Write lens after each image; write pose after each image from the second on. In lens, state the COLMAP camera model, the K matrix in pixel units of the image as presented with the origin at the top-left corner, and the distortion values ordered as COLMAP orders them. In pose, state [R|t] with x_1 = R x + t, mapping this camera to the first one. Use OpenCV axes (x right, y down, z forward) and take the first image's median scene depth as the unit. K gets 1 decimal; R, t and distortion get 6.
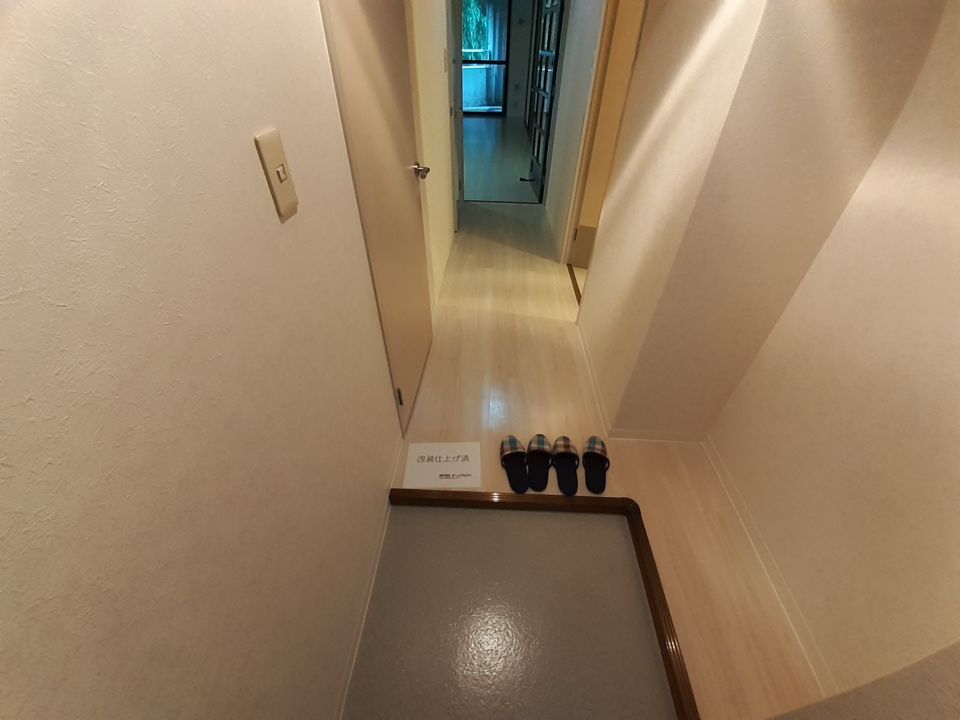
lens RADIAL K [[381.6, 0, 481.6], [0, 381.6, 364.2], [0, 0, 1]] dist [0.005694, -0.009745]
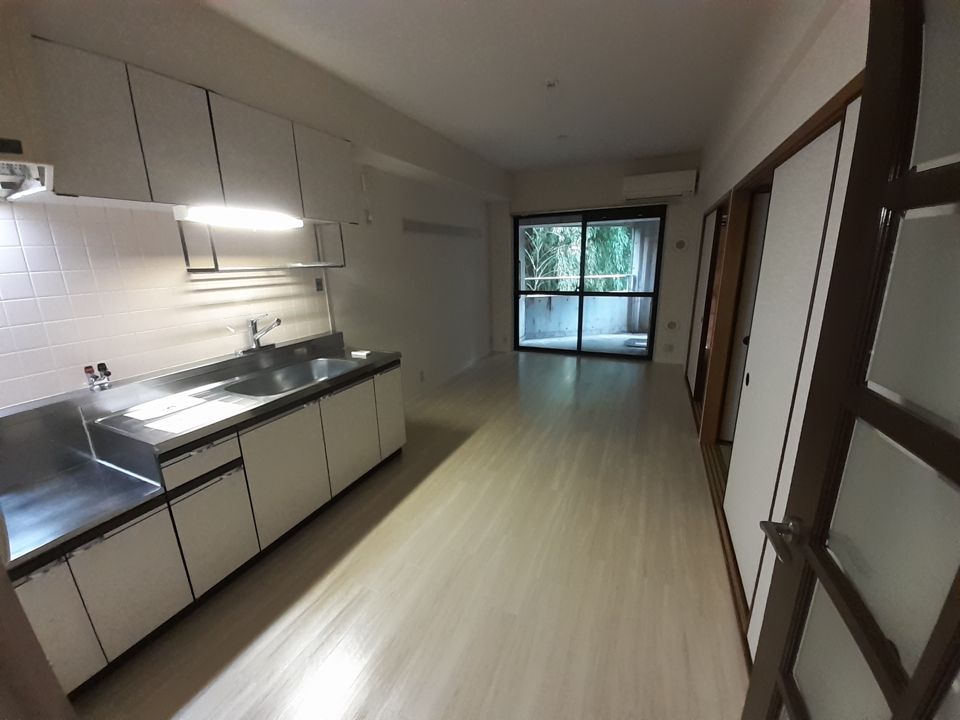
lens RADIAL K [[381.6, 0, 484.1], [0, 381.6, 361.0], [0, 0, 1]] dist [0.005694, -0.009745]
pose [[0.931672, 0.055057, -0.359103, 0.026162], [-0.205089, 0.895593, -0.394781, -0.288988], [0.299875, 0.441455, 0.845691, 0.318673]]
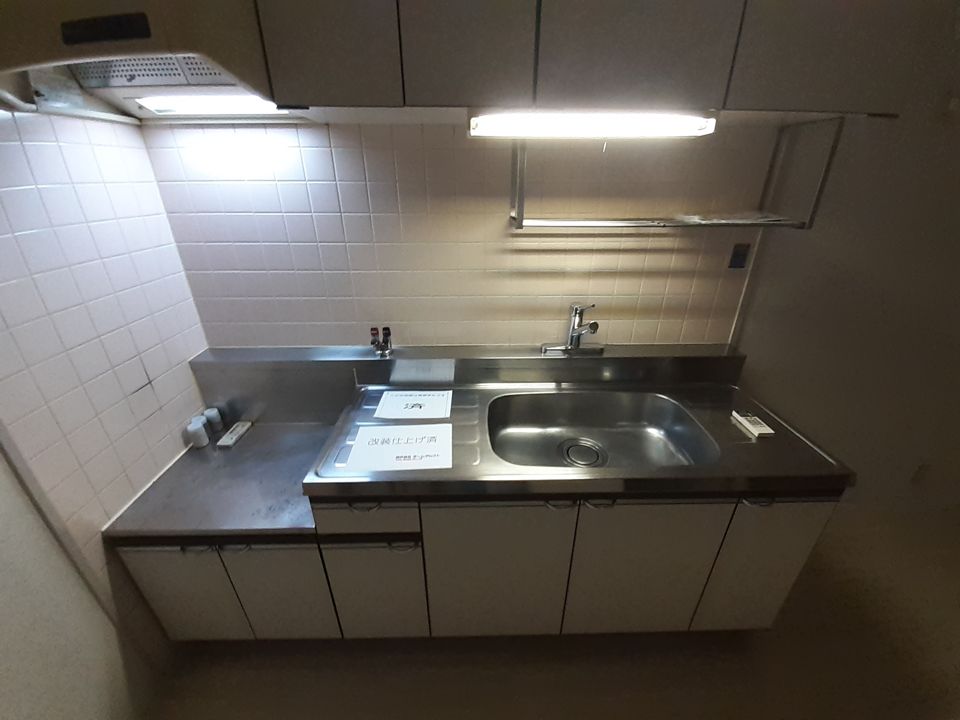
lens RADIAL K [[381.6, 0, 487.2], [0, 381.6, 358.1], [0, 0, 1]] dist [0.005694, -0.009745]
pose [[0.073536, 0.404864, -0.911415, -0.047463], [-0.649396, 0.713027, 0.264342, -0.368575], [0.756886, 0.572431, 0.315350, 0.394877]]
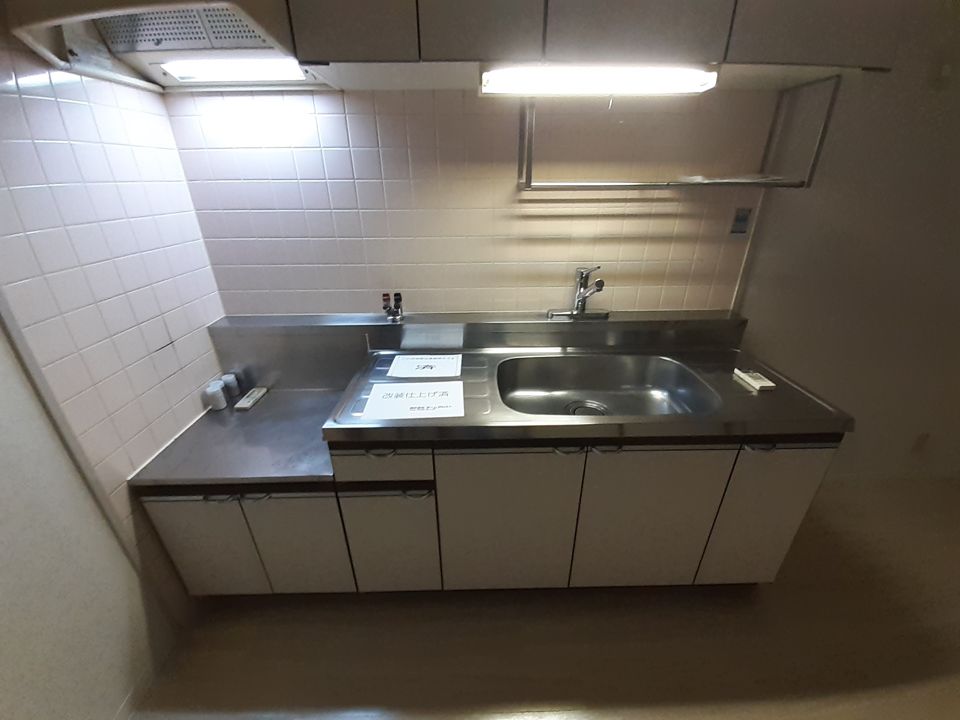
lens RADIAL K [[381.6, 0, 486.3], [0, 381.6, 359.4], [0, 0, 1]] dist [0.005694, -0.009745]
pose [[0.068919, 0.405048, -0.911694, -0.038577], [-0.644859, 0.715370, 0.269077, -0.358560], [0.761188, 0.569370, 0.310502, 0.399387]]
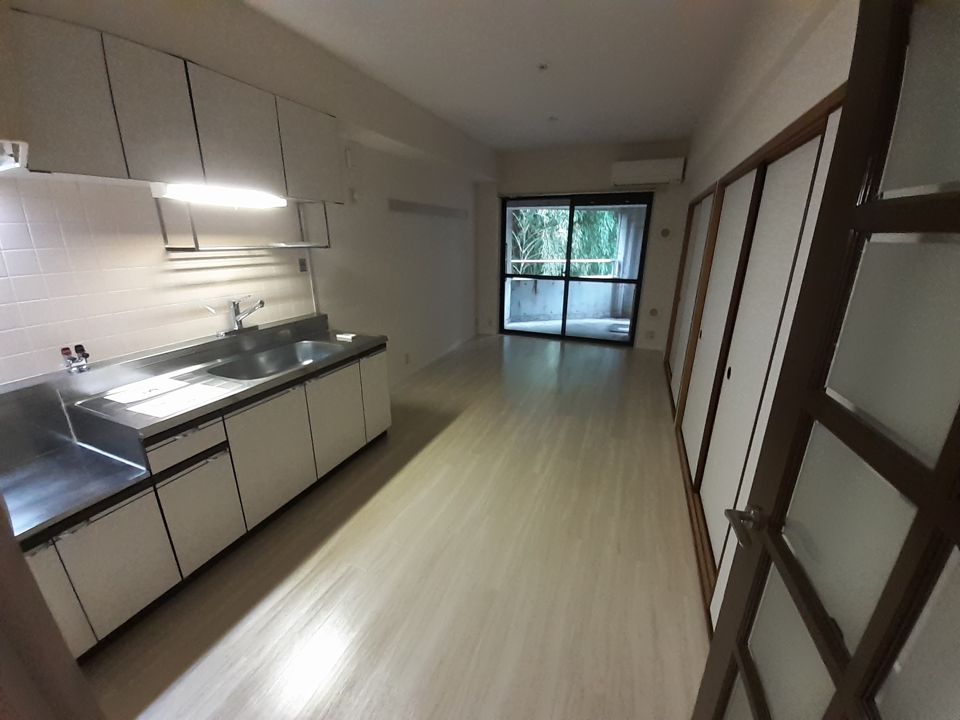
lens RADIAL K [[381.6, 0, 484.6], [0, 381.6, 362.1], [0, 0, 1]] dist [0.005694, -0.009745]
pose [[0.945279, 0.089742, -0.313679, 0.025514], [-0.204552, 0.912019, -0.355500, -0.290474], [0.254177, 0.400211, 0.880469, 0.314384]]
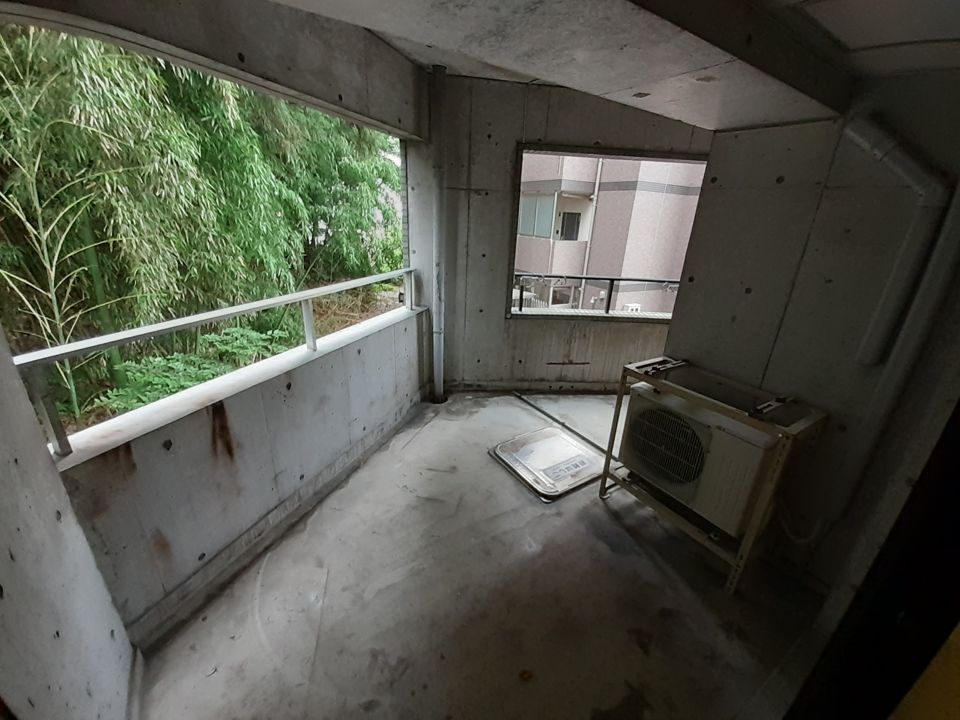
lens RADIAL K [[381.6, 0, 480.6], [0, 381.6, 352.8], [0, 0, 1]] dist [0.005694, -0.009745]
pose [[0.813392, -0.184581, 0.551655, -0.129521], [0.355574, 0.908298, -0.220367, -0.683813], [-0.460391, 0.375399, 0.804435, 0.762073]]
